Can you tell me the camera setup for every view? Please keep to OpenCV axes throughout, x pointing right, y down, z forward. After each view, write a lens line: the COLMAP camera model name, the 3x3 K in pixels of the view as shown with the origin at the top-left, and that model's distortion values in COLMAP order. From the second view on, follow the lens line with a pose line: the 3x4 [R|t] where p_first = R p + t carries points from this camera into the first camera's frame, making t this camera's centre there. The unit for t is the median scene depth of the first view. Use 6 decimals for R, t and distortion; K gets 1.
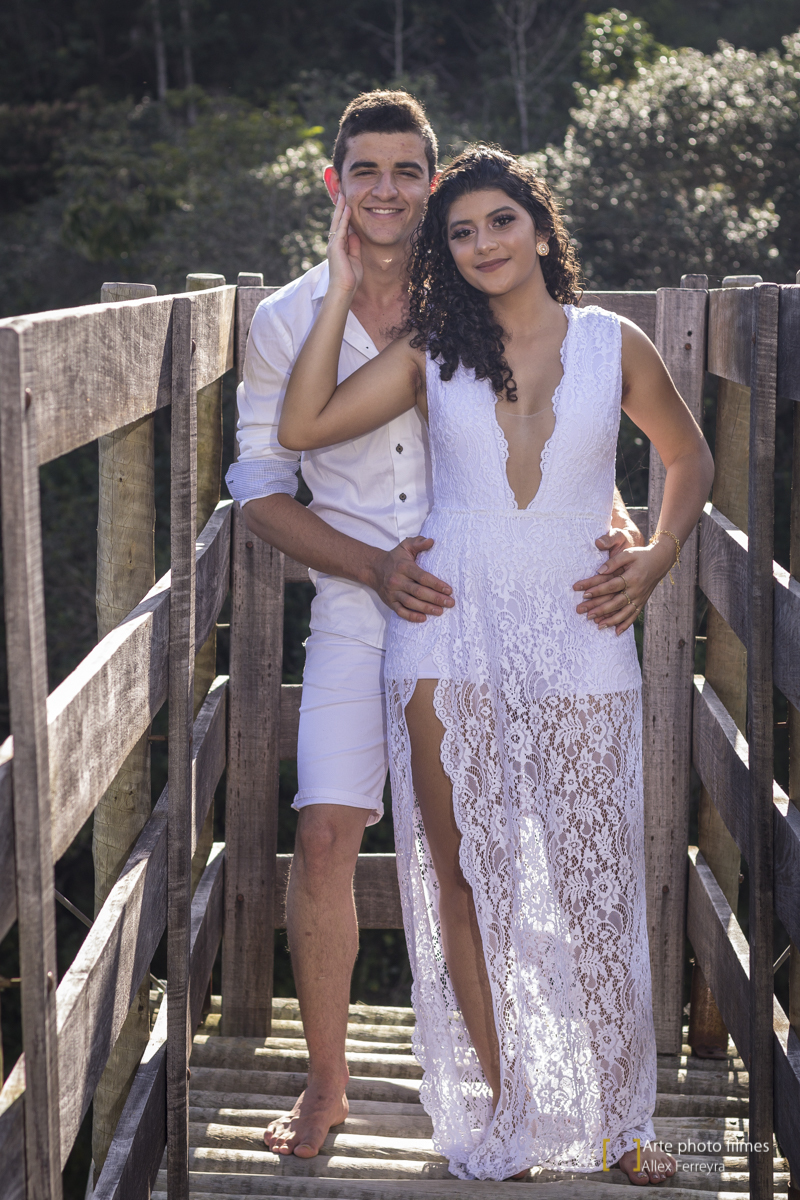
lens RADIAL K [[3012.4, 0, 407.6], [0, 3012.4, 588.5], [0, 0, 1]] dist [0.027759, 0.000000]
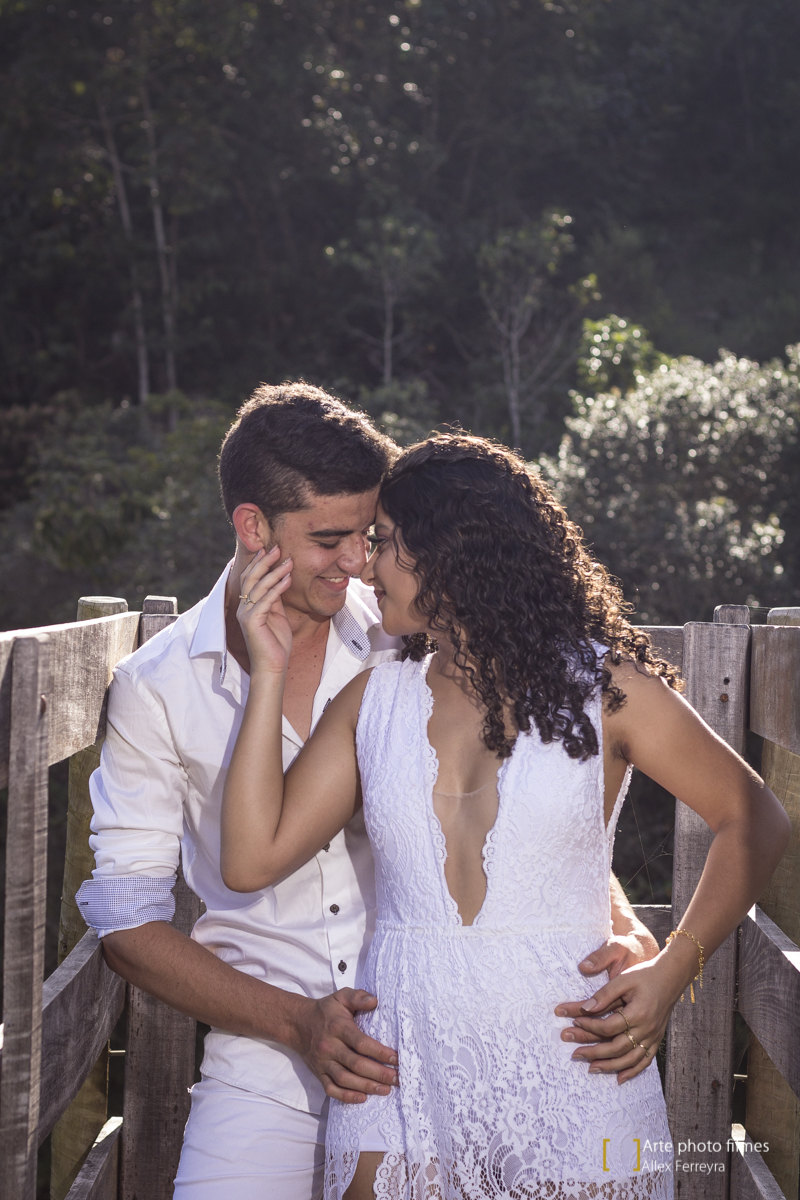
lens RADIAL K [[3012.4, 0, 395.7], [0, 3012.4, 595.9], [0, 0, 1]] dist [0.027759, 0.000000]
pose [[0.999927, 0.011981, -0.001421, 0.009395], [-0.012063, 0.994922, -0.099919, -0.027778], [0.000217, 0.099929, 0.994995, 0.225876]]
